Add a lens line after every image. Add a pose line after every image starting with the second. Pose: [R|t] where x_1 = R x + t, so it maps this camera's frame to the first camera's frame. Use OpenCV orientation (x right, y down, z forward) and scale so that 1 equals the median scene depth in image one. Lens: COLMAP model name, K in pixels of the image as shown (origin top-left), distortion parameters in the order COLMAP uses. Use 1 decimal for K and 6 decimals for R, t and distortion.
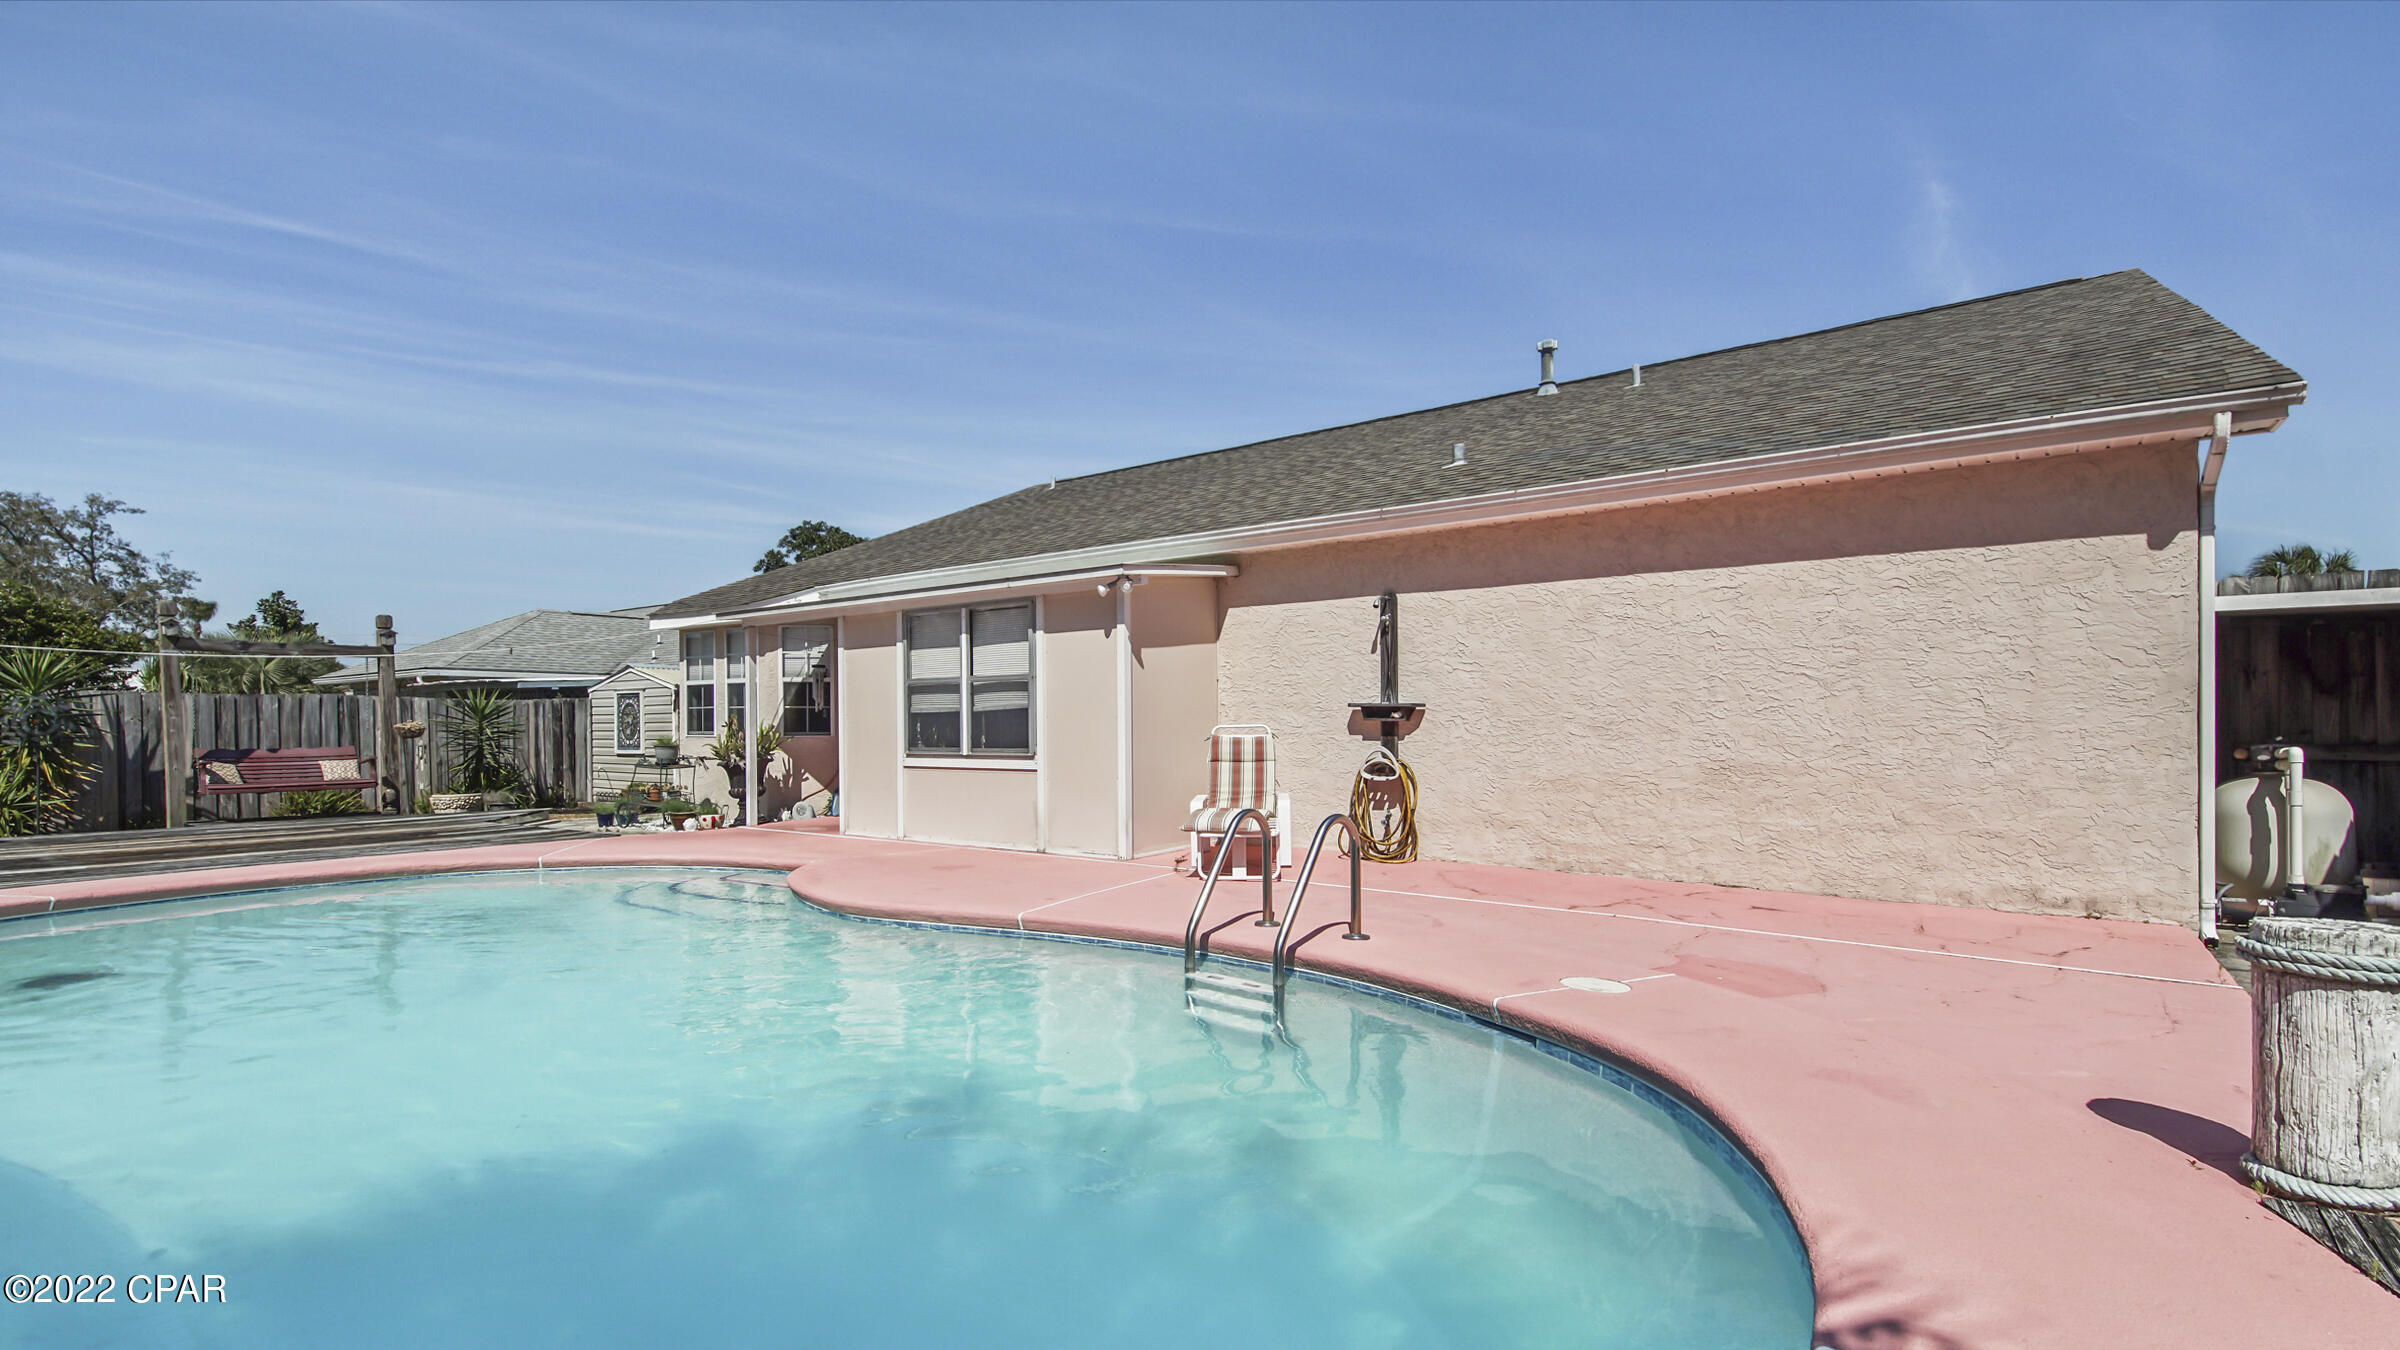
lens RADIAL K [[967.0, 0, 1205.1], [0, 967.0, 732.3], [0, 0, 1]] dist [0.001030, 0.000013]
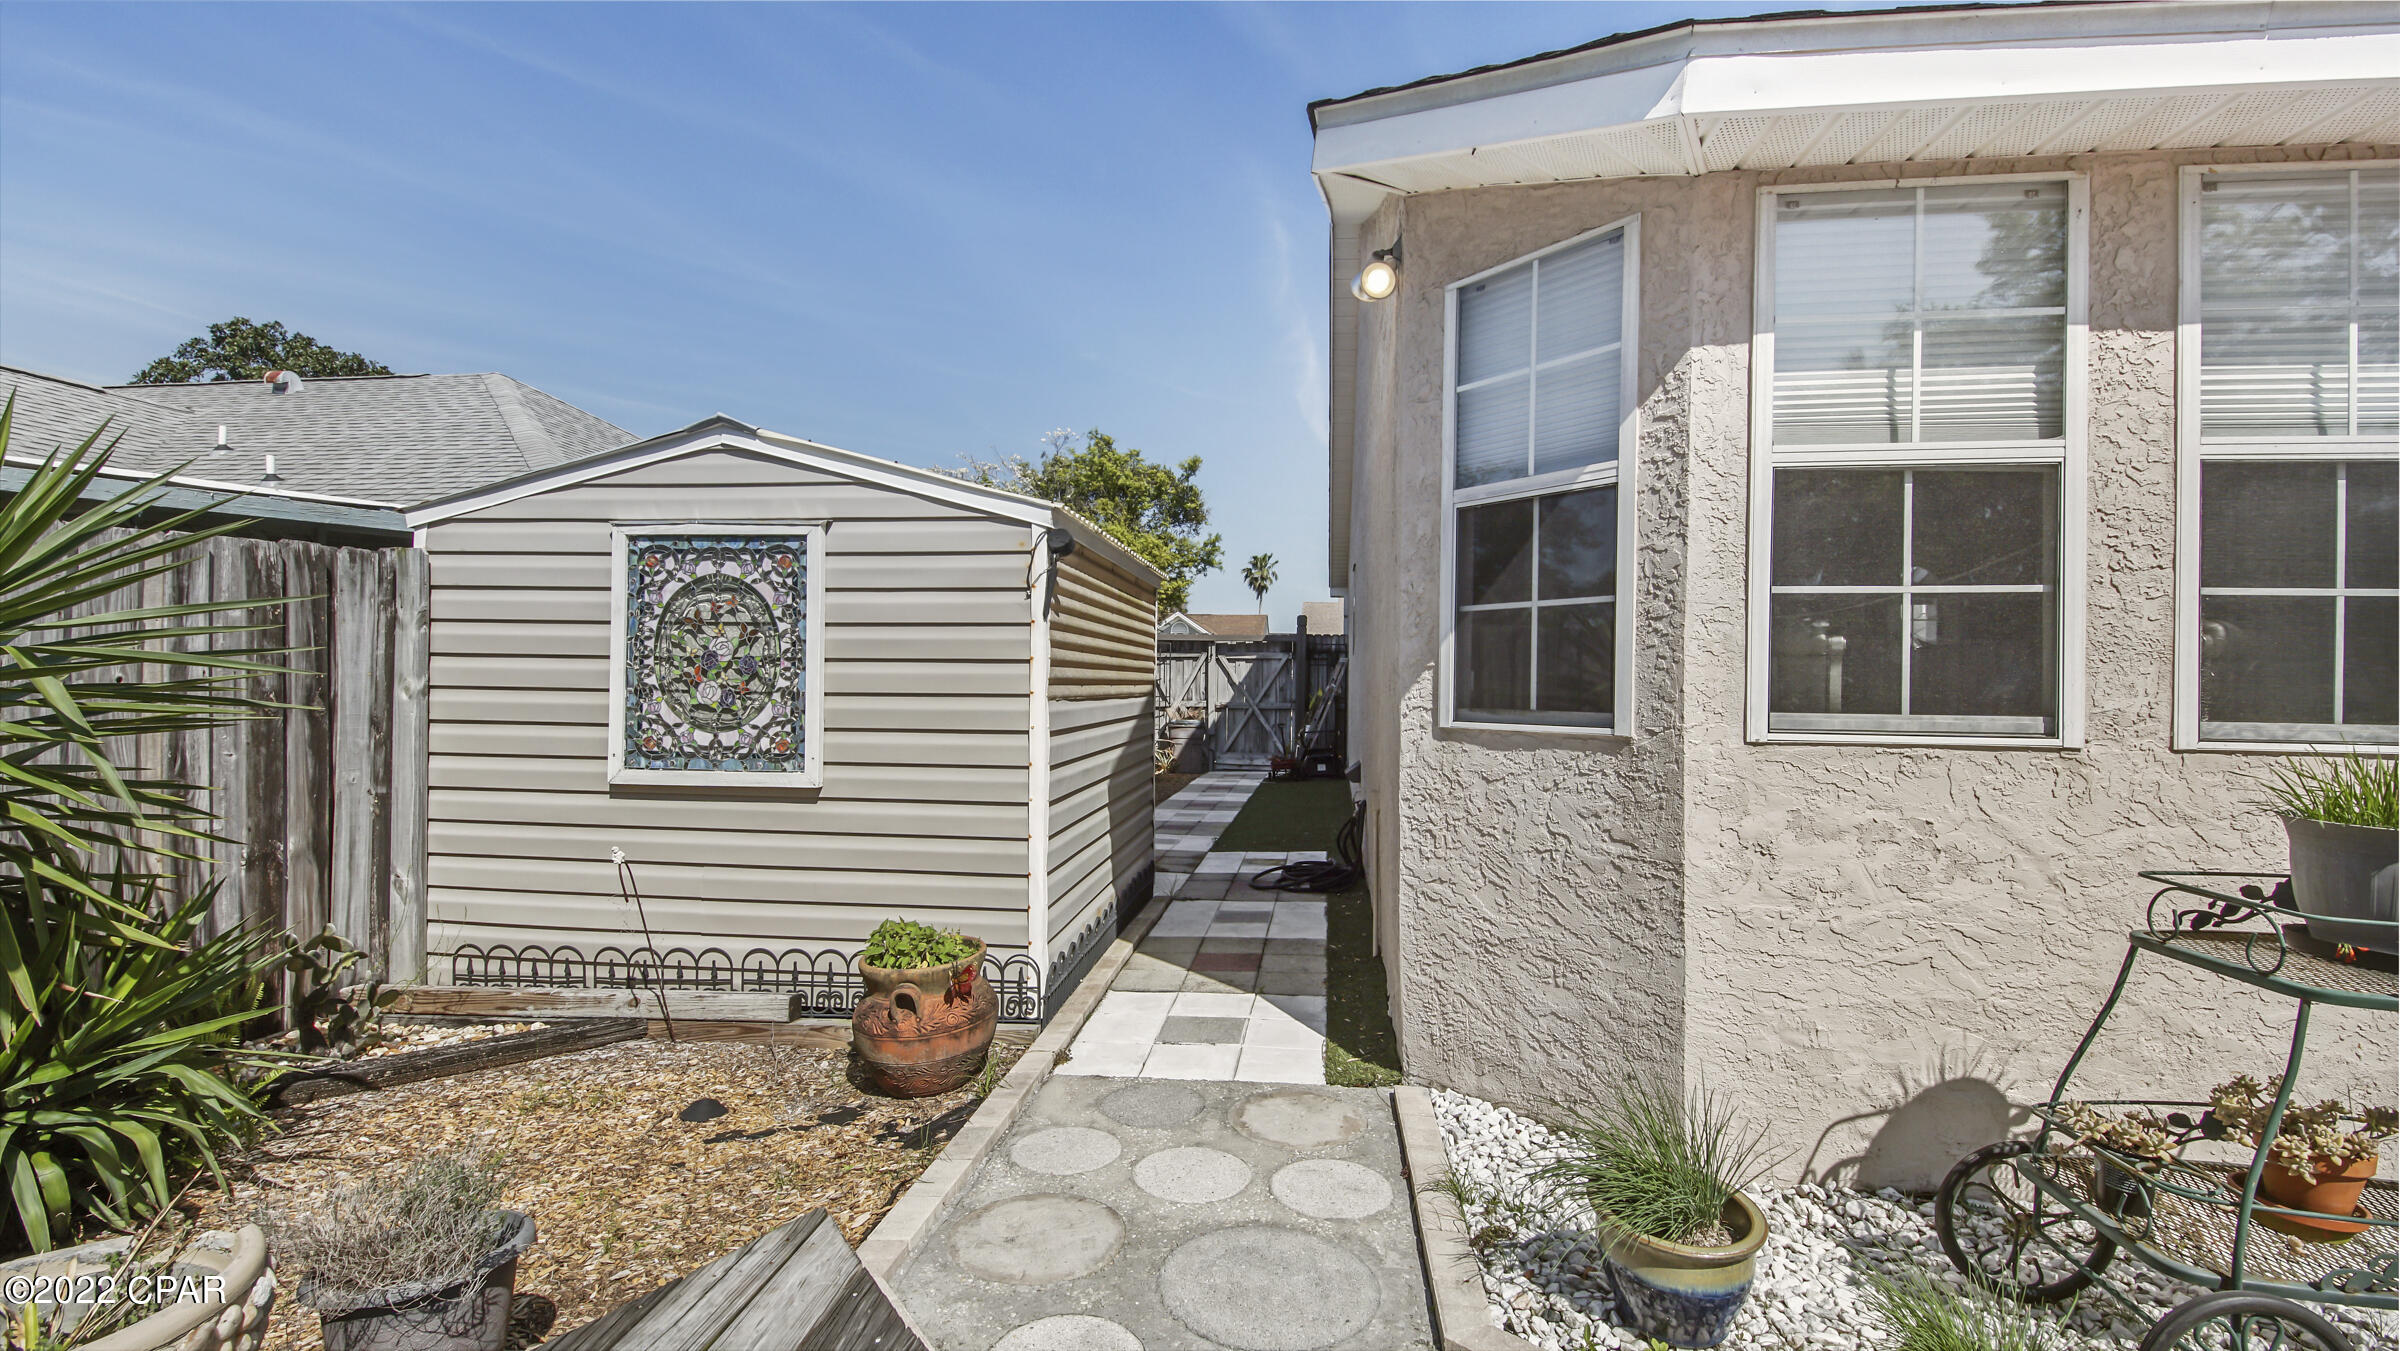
lens RADIAL K [[1029.3, 0, 1185.3], [0, 1029.3, 677.9], [0, 0, 1]] dist [0.028682, -0.018312]
pose [[0.906196, 0.020500, 0.422361, -0.596962], [-0.016261, 0.999775, -0.013638, -0.003079], [-0.422545, 0.005491, 0.906325, 0.713920]]
